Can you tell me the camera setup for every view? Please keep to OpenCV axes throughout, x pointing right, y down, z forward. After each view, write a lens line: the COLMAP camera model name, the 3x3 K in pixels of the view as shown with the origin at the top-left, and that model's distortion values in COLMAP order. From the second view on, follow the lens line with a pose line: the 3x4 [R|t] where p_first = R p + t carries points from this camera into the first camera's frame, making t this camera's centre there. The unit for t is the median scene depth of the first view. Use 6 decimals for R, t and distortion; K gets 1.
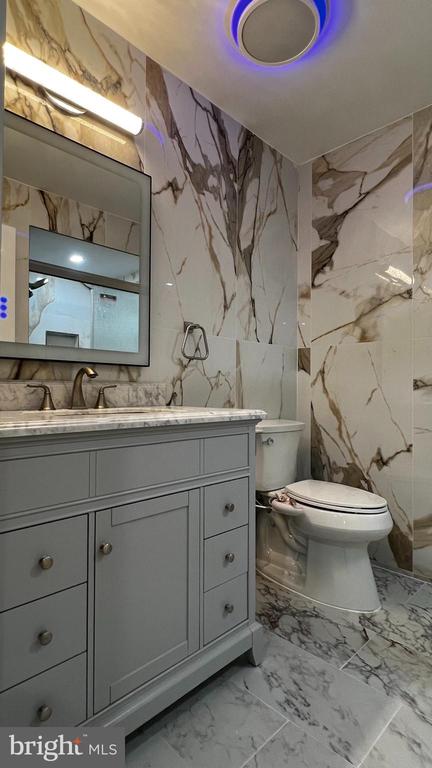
lens RADIAL K [[398.3, 0, 217.3], [0, 398.3, 381.5], [0, 0, 1]] dist [0.000849, 0.000395]
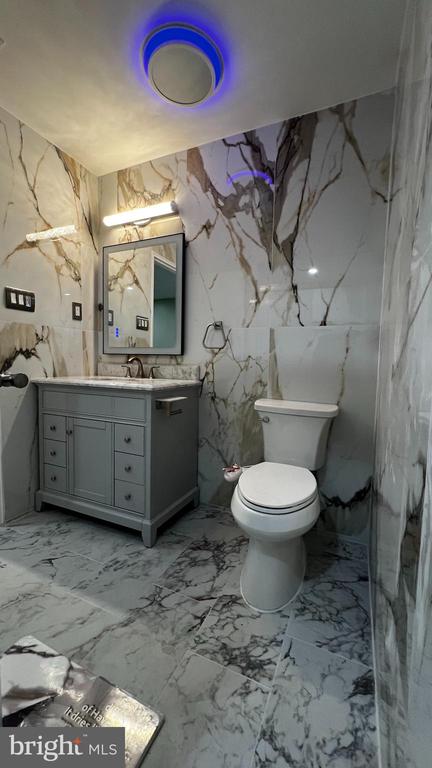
lens RADIAL K [[306.3, 0, 219.3], [0, 306.3, 383.2], [0, 0, 1]] dist [-0.001958, -0.000332]
pose [[0.351249, 0.066705, -0.933903, 0.952191], [0.001059, 0.997430, 0.071641, -0.011489], [0.936281, -0.026152, 0.350276, 0.638781]]
